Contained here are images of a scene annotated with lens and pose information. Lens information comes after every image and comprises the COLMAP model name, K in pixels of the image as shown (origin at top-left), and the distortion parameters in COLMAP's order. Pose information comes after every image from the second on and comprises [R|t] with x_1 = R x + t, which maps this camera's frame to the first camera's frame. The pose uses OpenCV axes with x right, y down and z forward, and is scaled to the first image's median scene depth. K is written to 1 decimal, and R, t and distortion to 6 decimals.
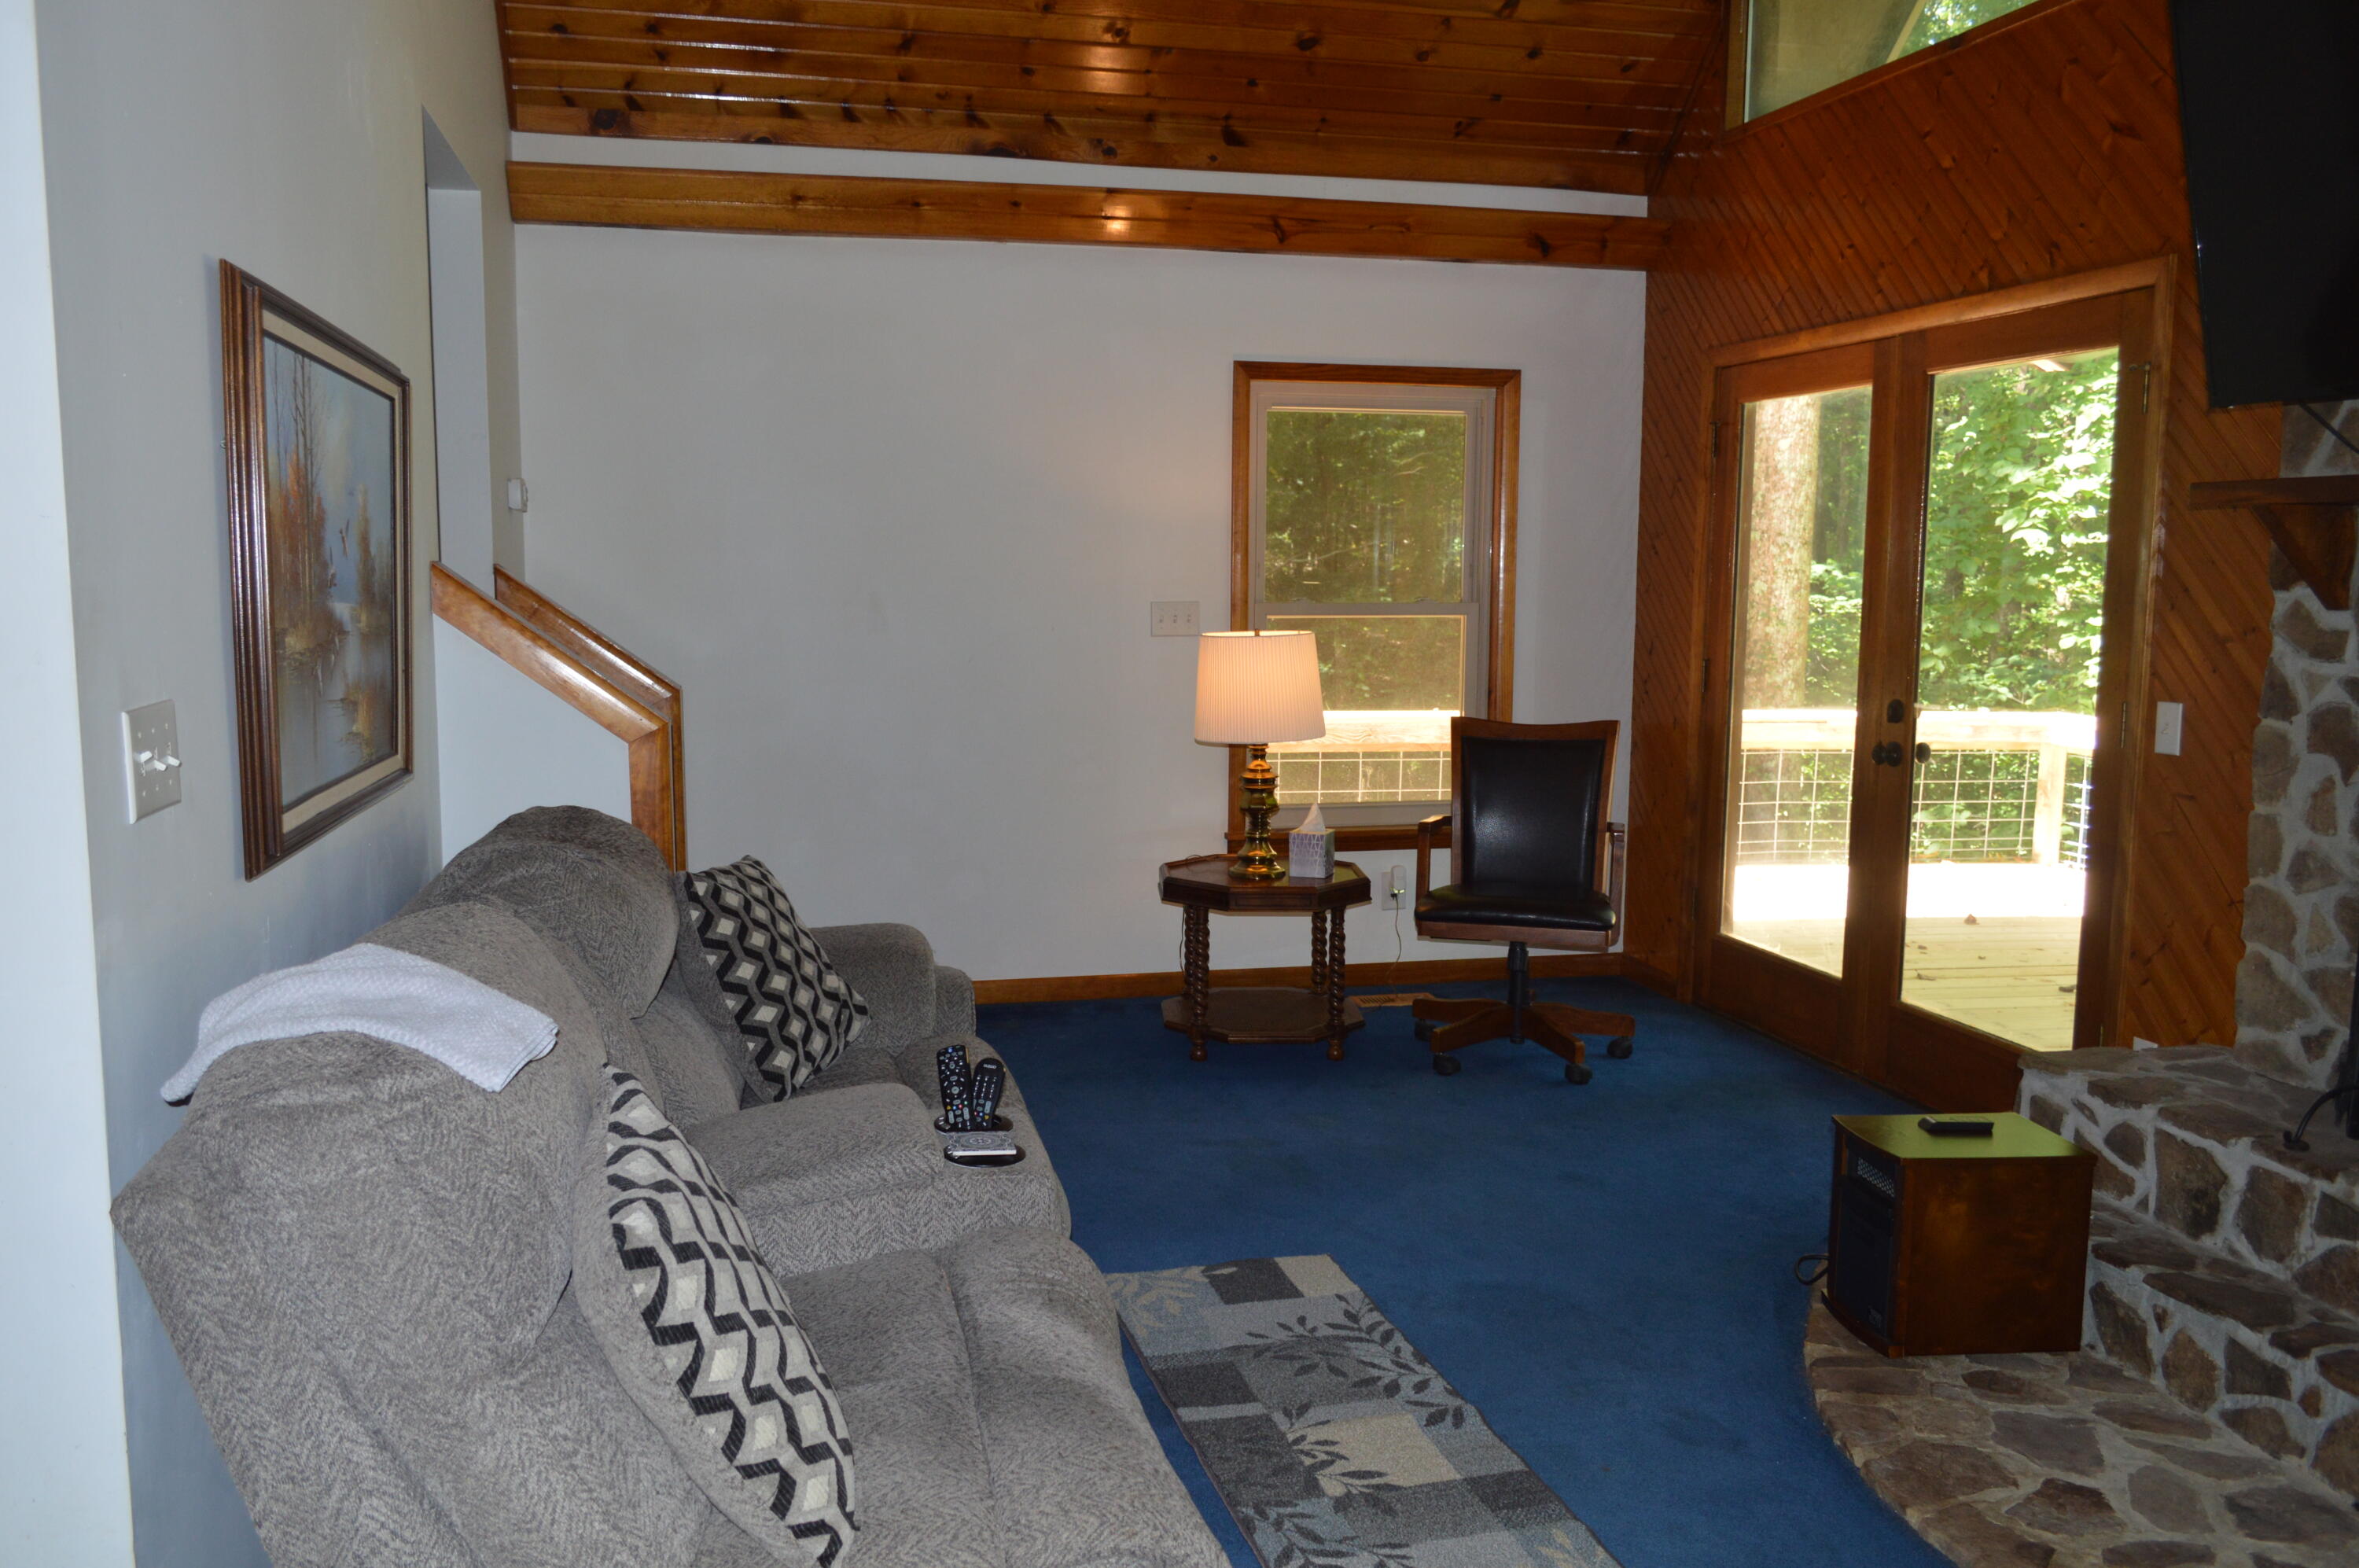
lens RADIAL K [[1860.6, 0, 1175.1], [0, 1860.6, 782.7], [0, 0, 1]] dist [-0.012246, 0.006446]
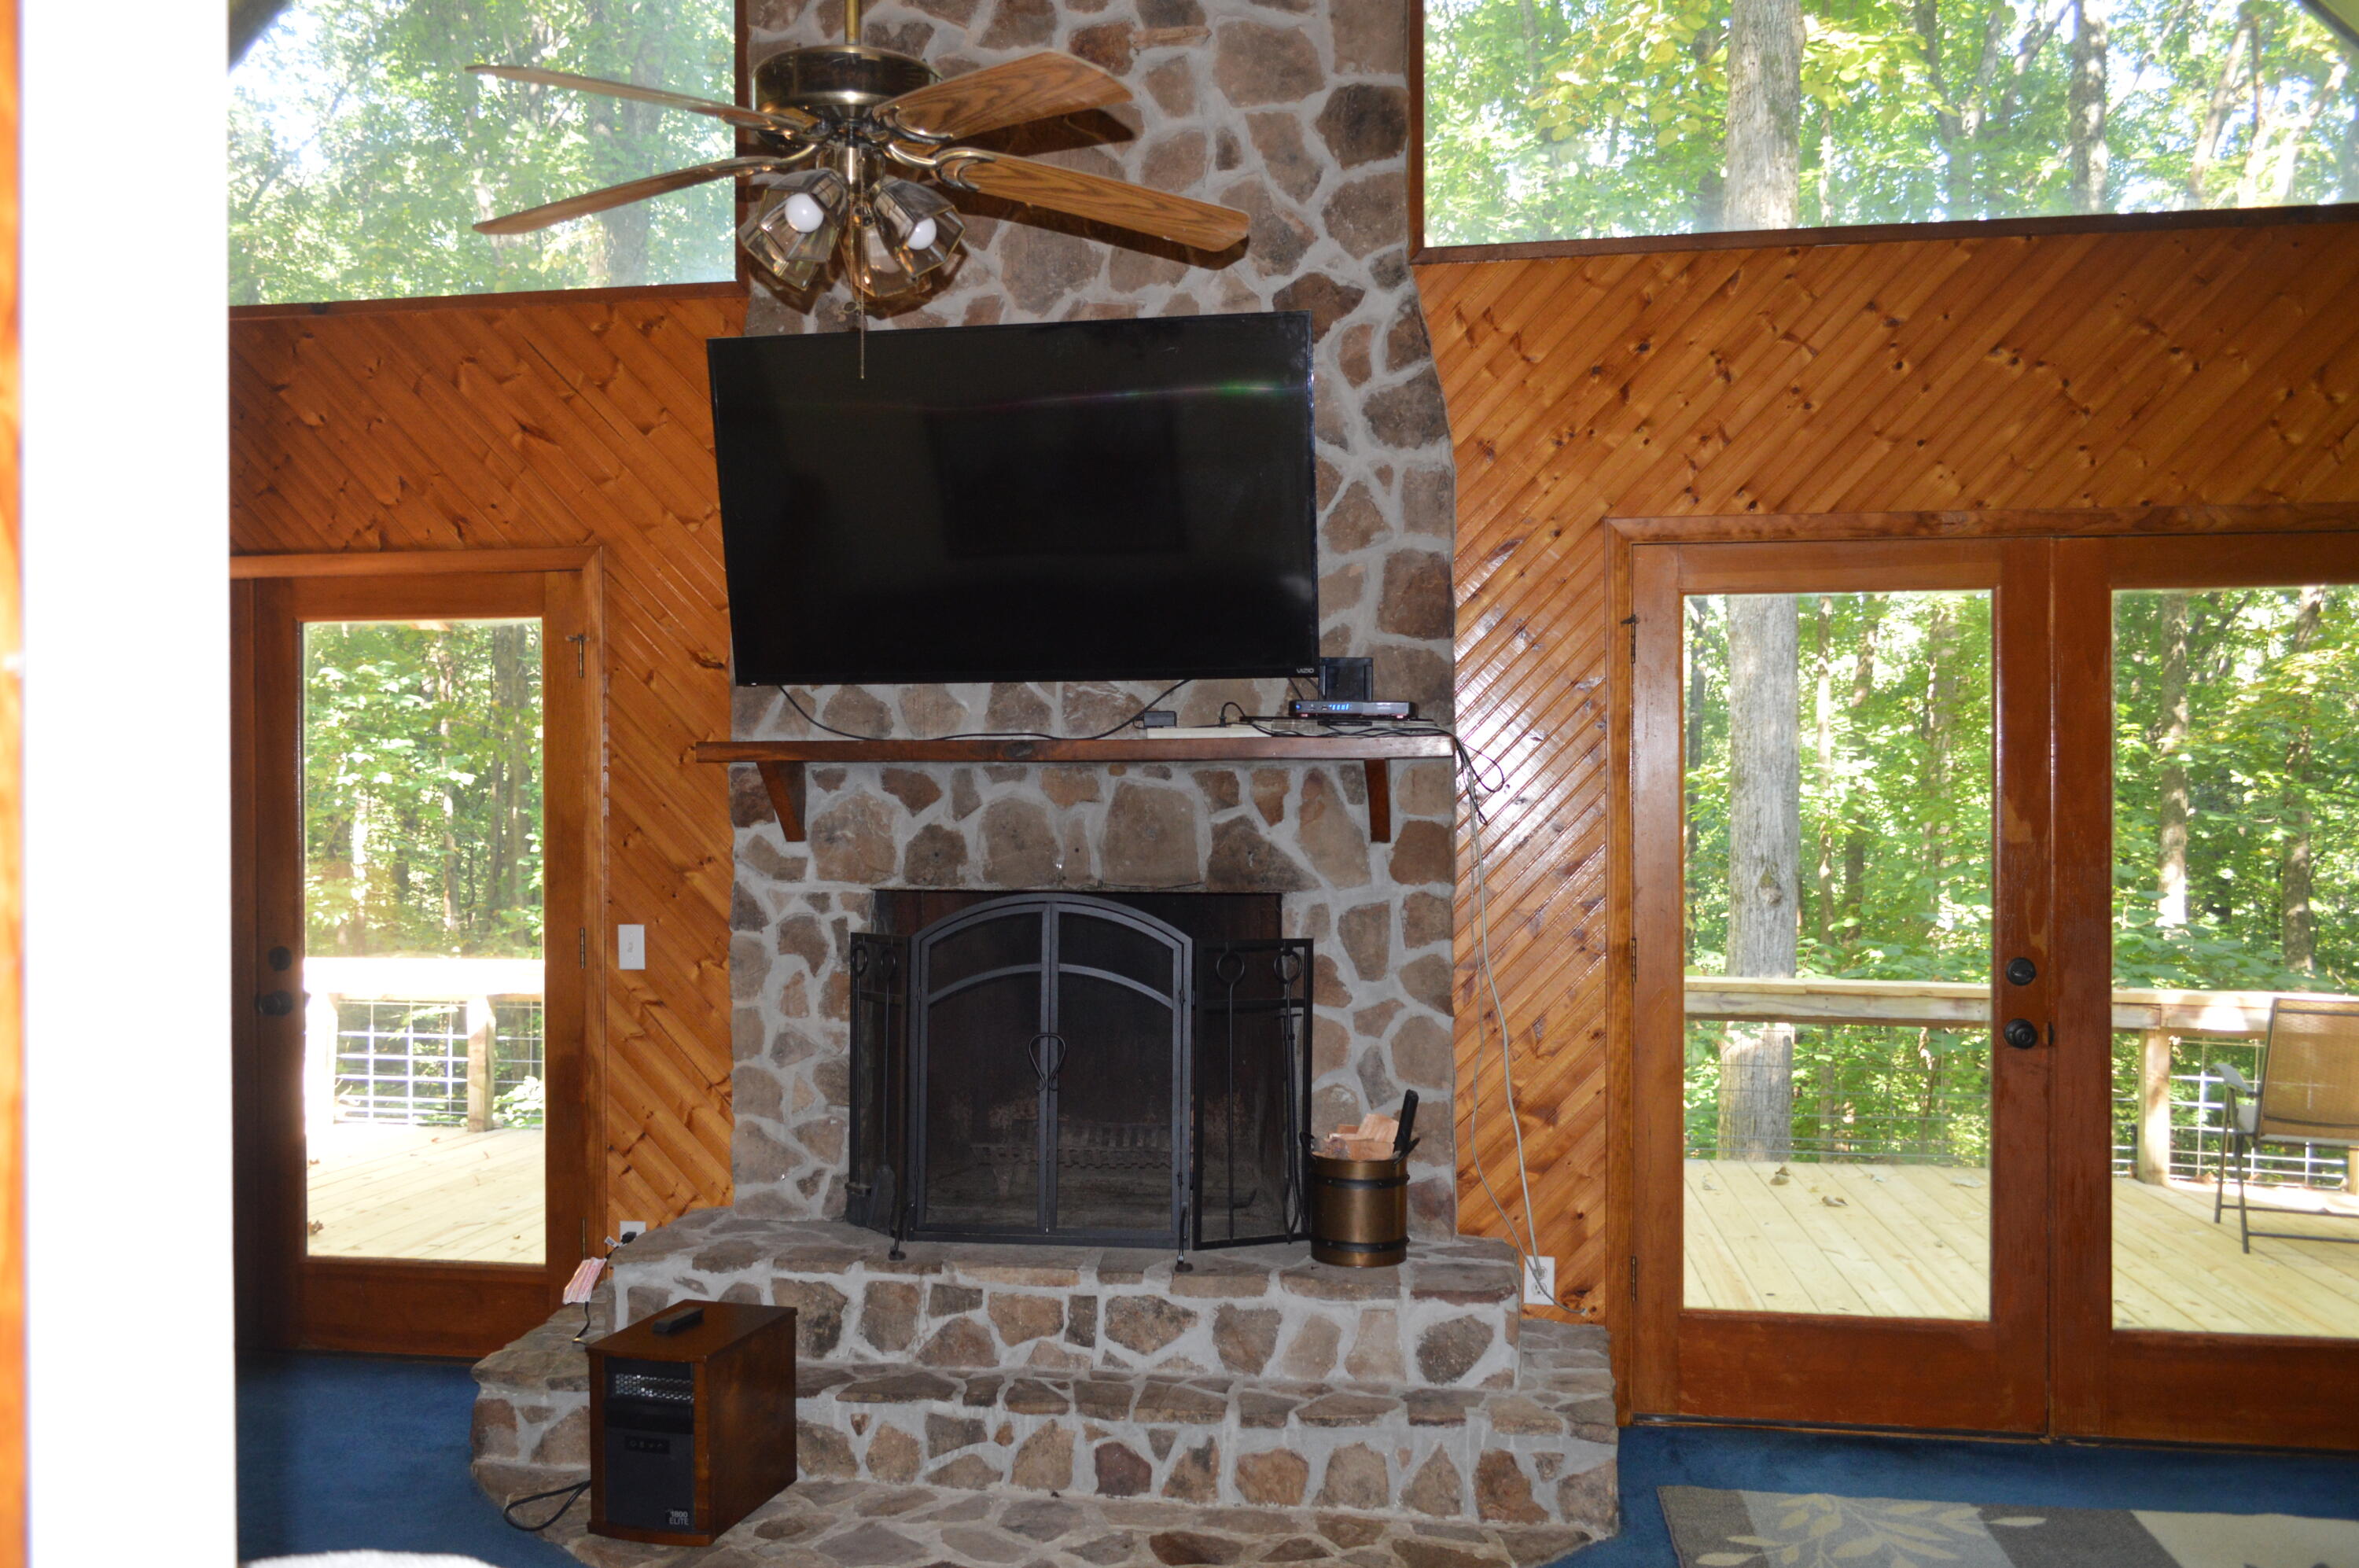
lens RADIAL K [[1860.6, 0, 1158.1], [0, 1860.6, 787.4], [0, 0, 1]] dist [-0.012246, 0.006446]
pose [[0.387794, -0.011407, 0.921675, -0.455773], [0.116348, 0.992531, -0.036669, -0.052867], [-0.914373, 0.121455, 0.386225, 0.260995]]
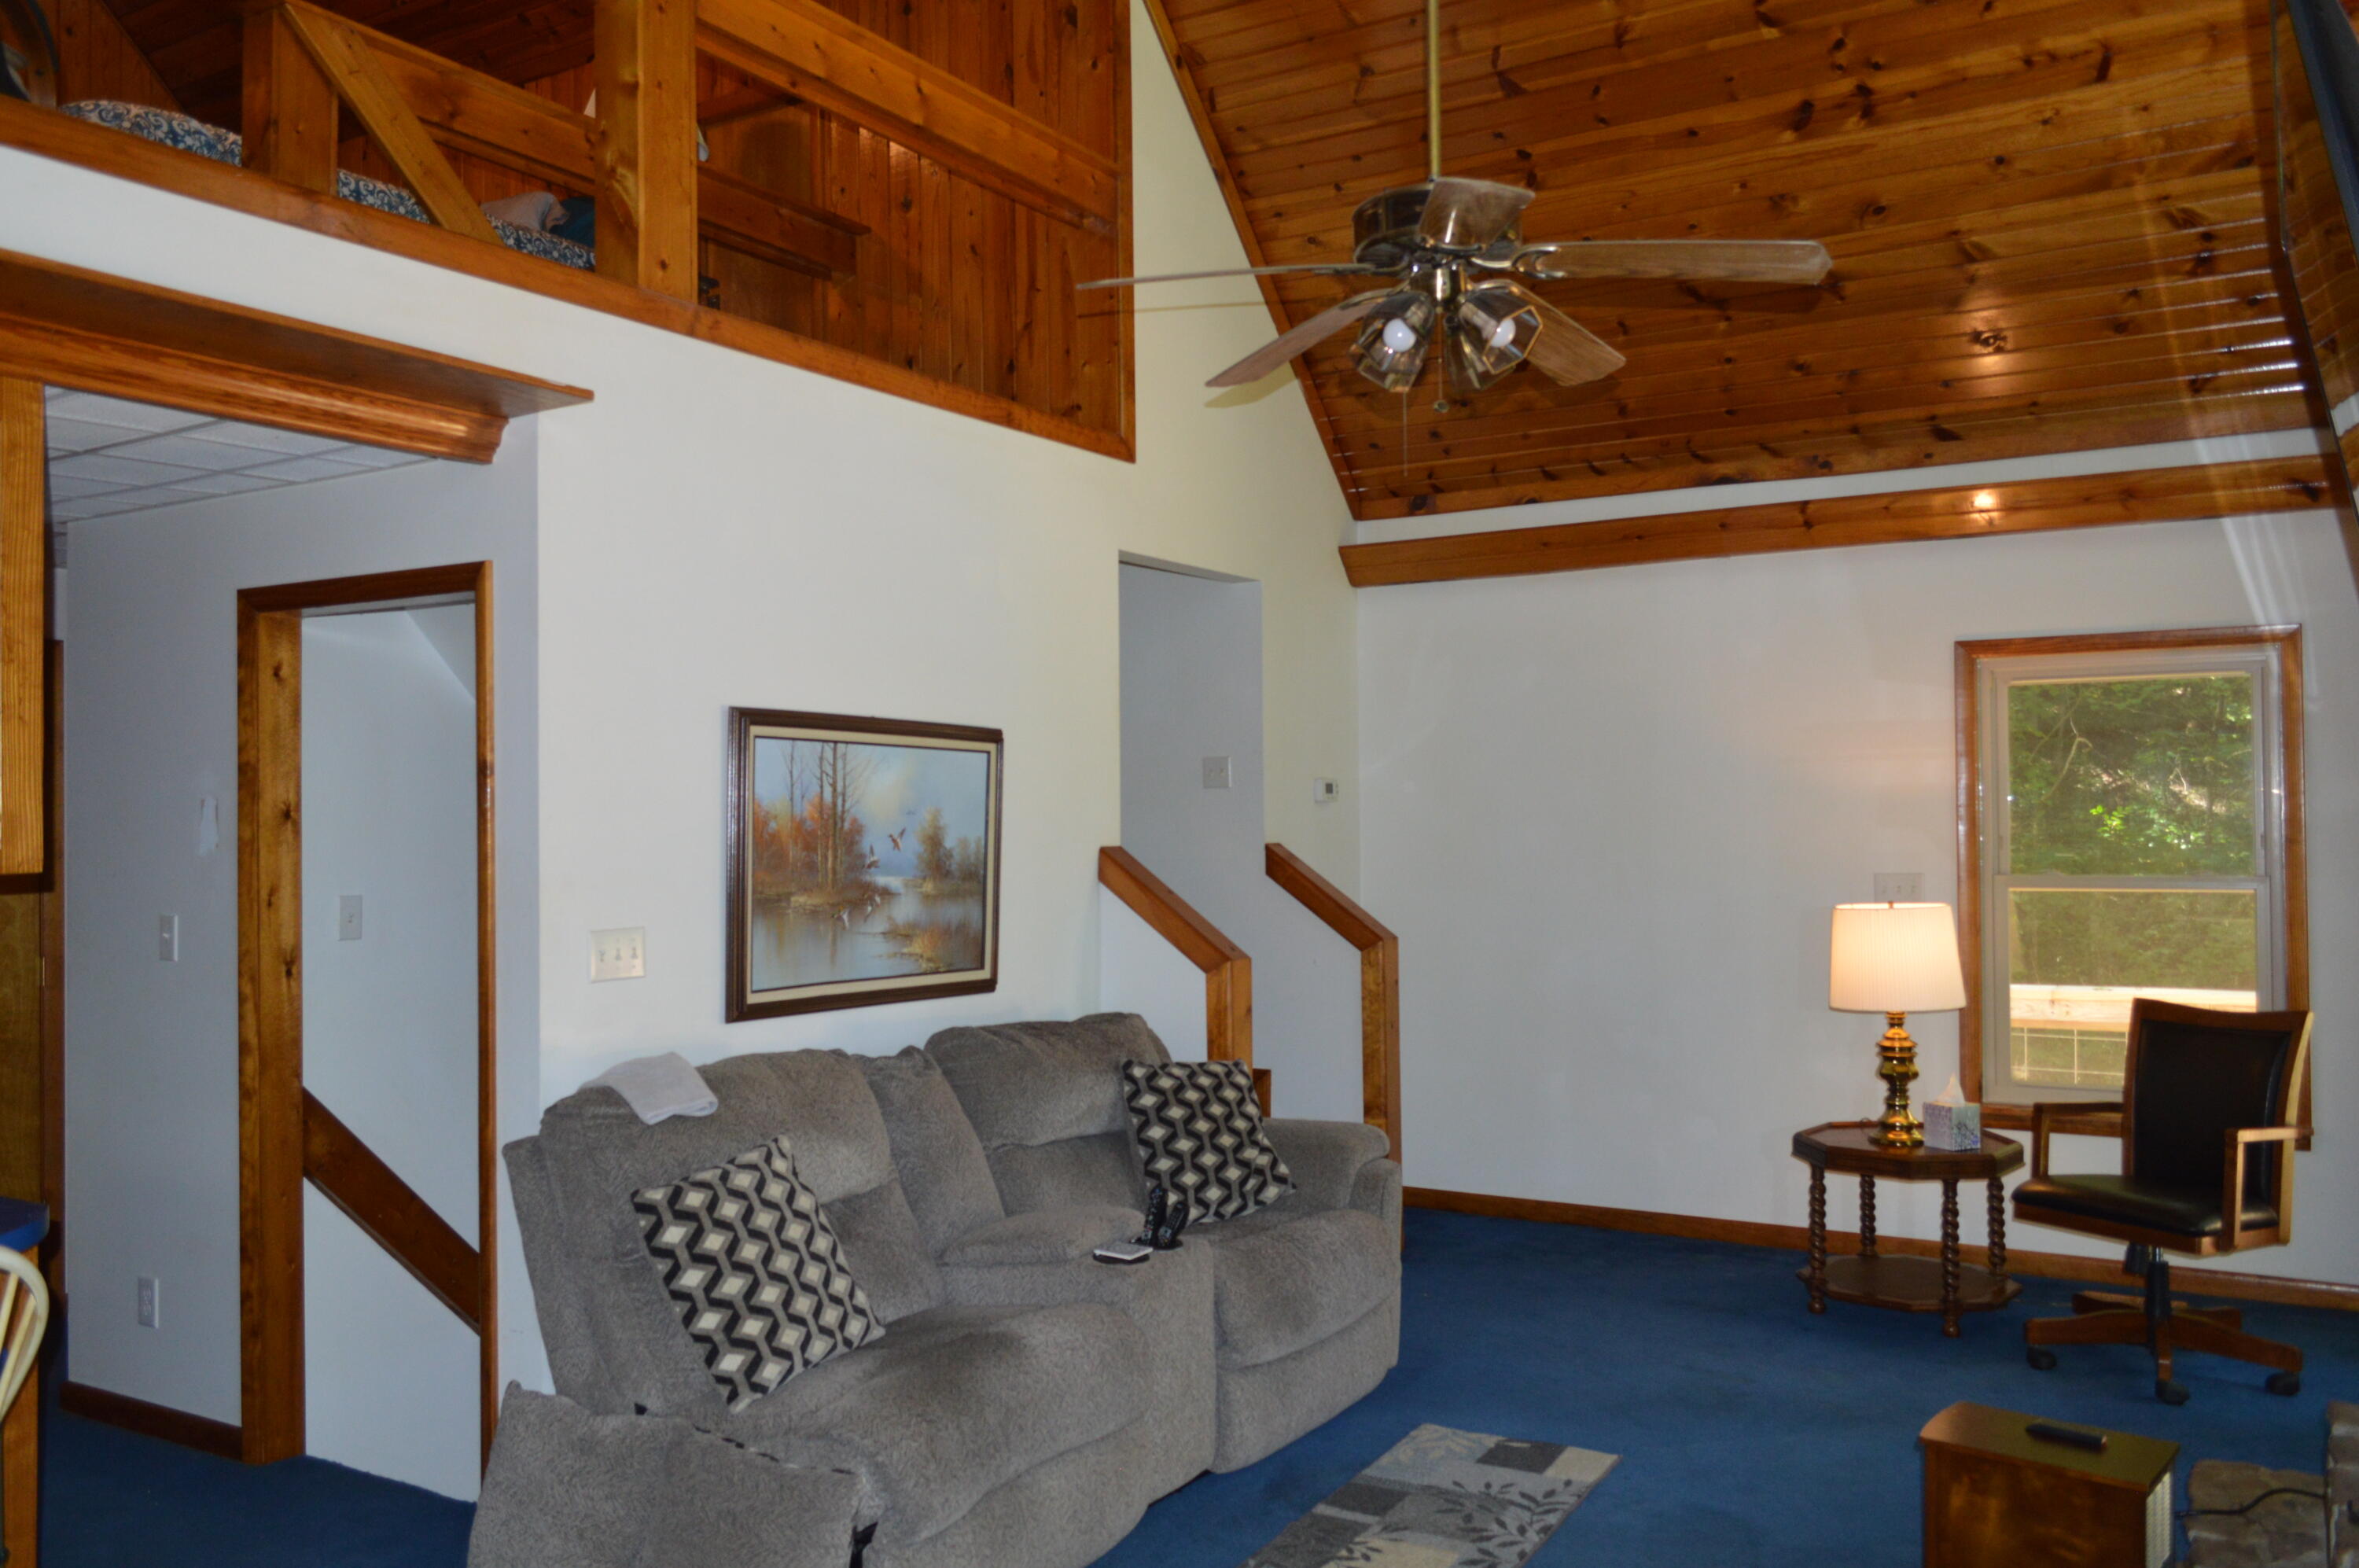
lens RADIAL K [[1860.6, 0, 1163.0], [0, 1860.6, 808.7], [0, 0, 1]] dist [-0.012246, 0.006446]
pose [[0.709766, -0.016536, -0.704244, 0.747354], [-0.071001, 0.992954, -0.094873, -0.010219], [0.700850, 0.117339, 0.703591, -0.033966]]
